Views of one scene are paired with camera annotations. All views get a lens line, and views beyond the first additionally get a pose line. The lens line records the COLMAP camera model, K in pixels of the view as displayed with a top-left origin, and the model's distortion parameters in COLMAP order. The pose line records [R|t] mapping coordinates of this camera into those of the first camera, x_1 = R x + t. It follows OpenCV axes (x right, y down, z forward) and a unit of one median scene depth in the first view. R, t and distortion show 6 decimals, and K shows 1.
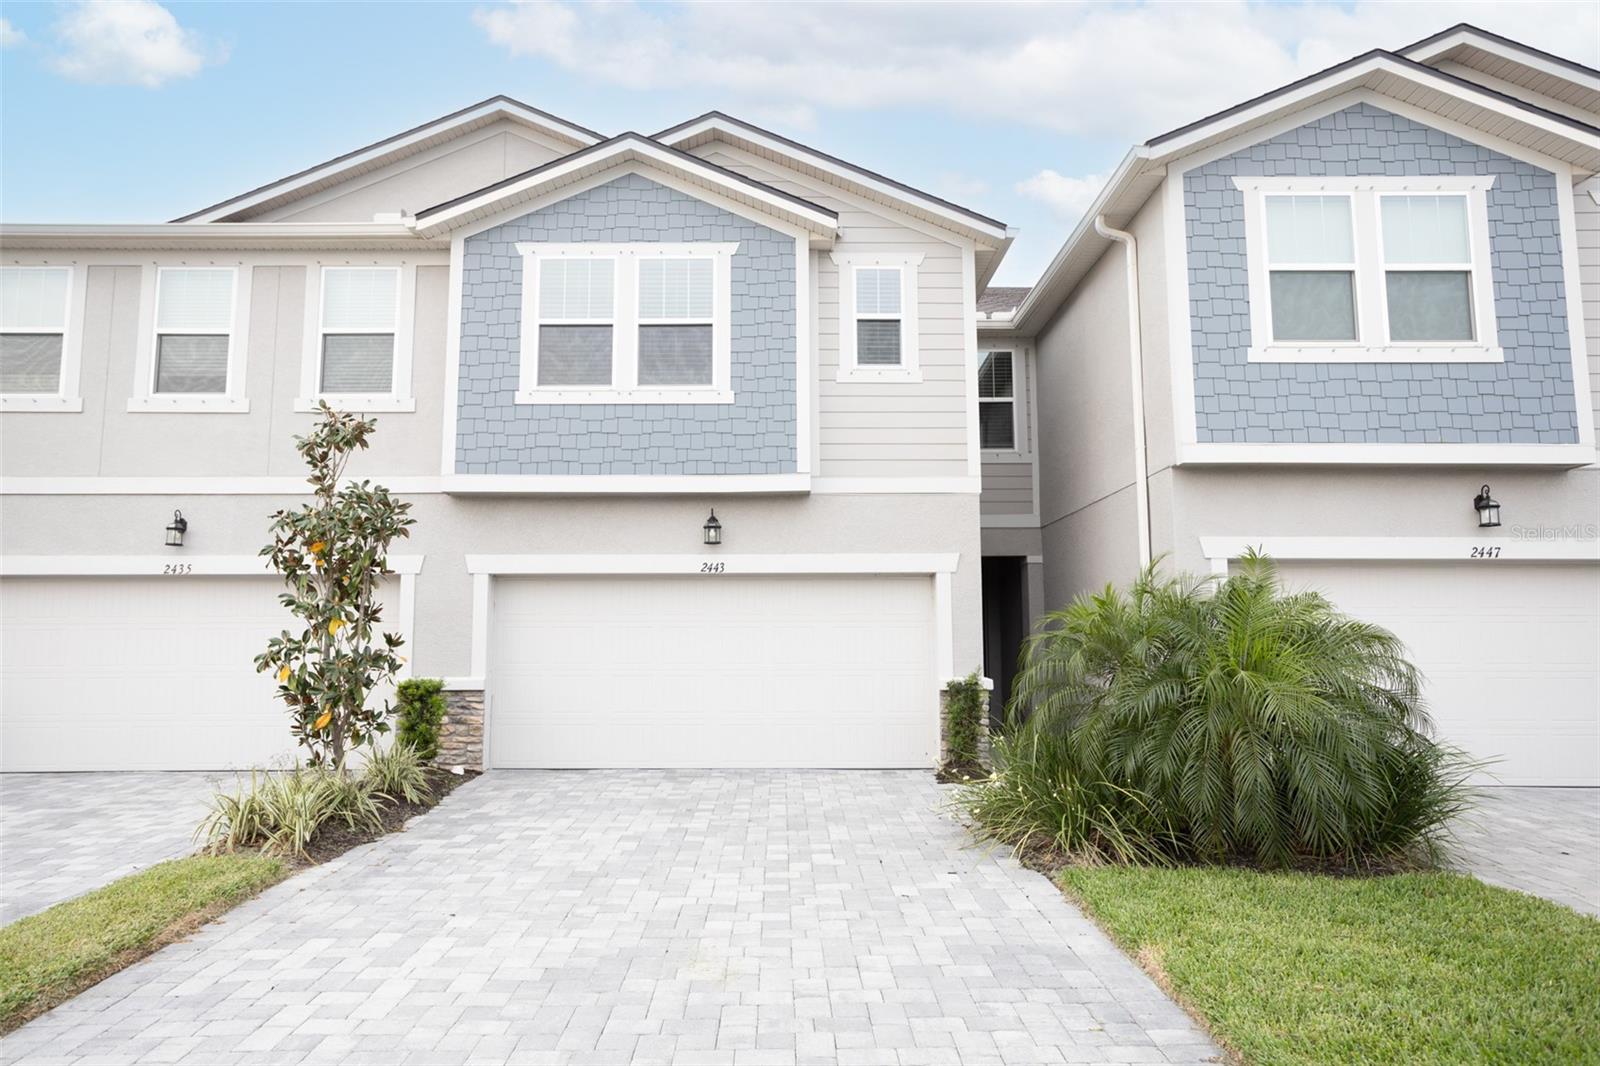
lens RADIAL K [[1084.0, 0, 795.4], [0, 1084.0, 532.1], [0, 0, 1]] dist [0.010213, 0.019857]
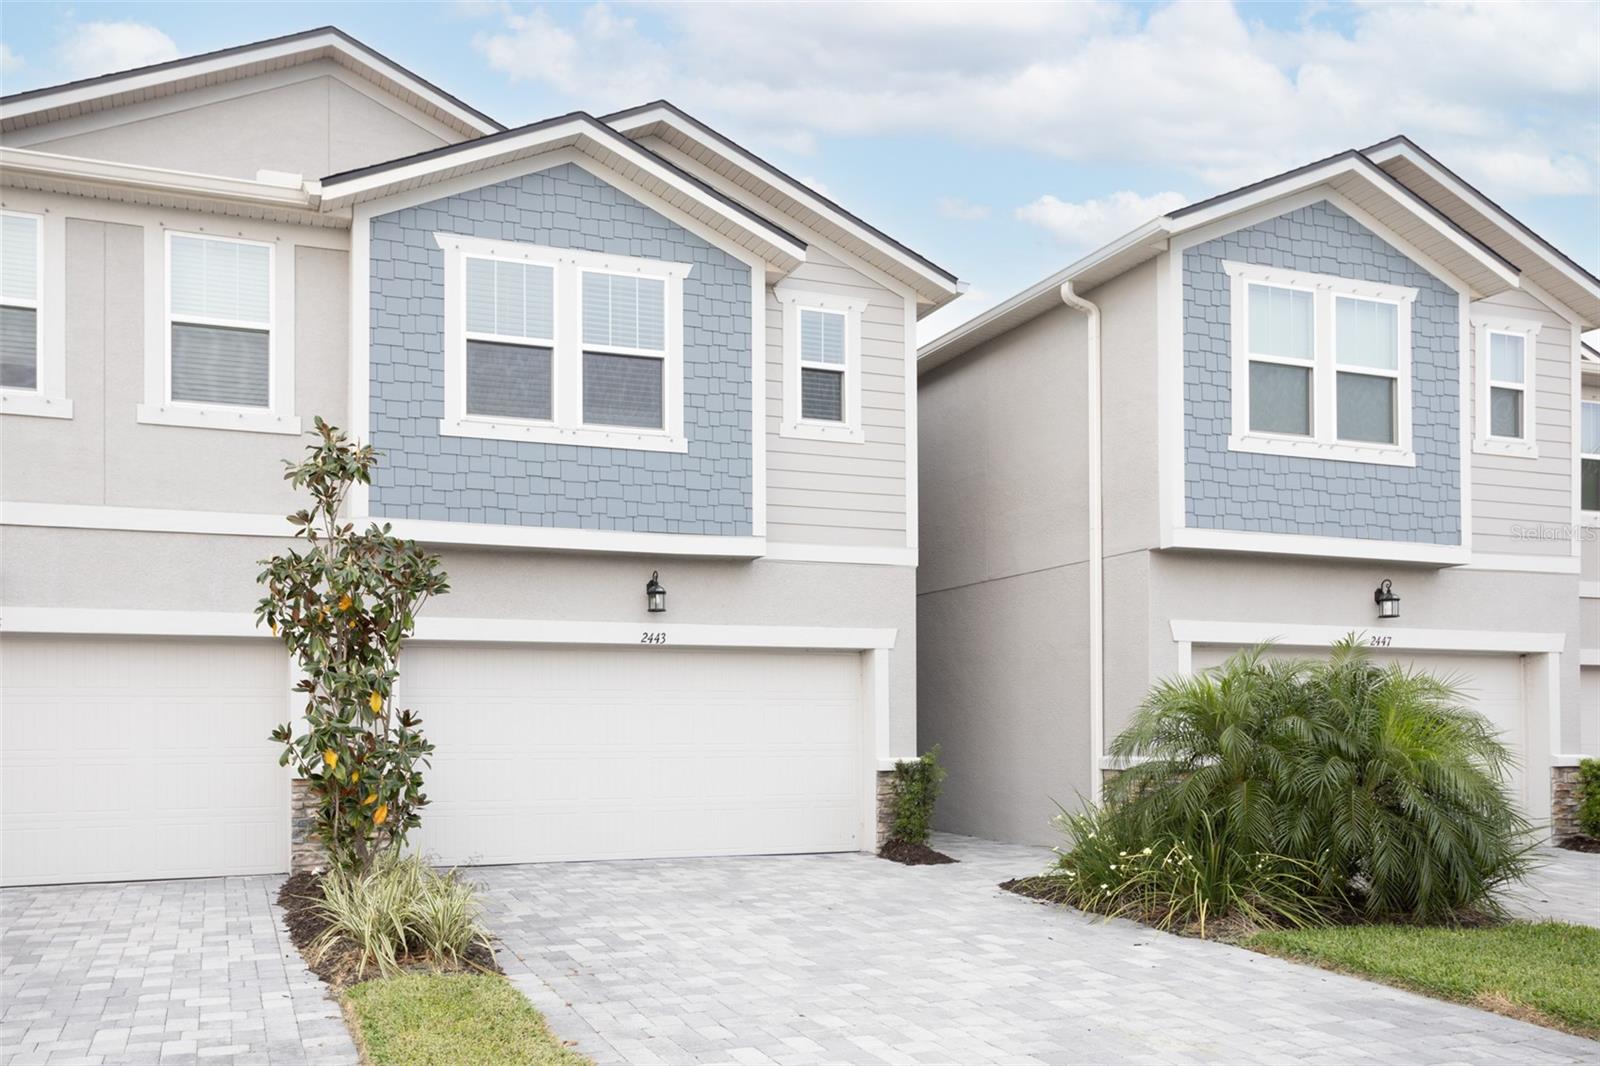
lens RADIAL K [[1191.5, 0, 790.4], [0, 1191.5, 735.2], [0, 0, 1]] dist [0.019503, -0.002349]
pose [[0.950068, -0.002061, 0.312037, -0.286067], [-0.033262, 0.993612, 0.107835, 0.002663], [-0.310266, -0.112830, 0.943930, 0.028009]]
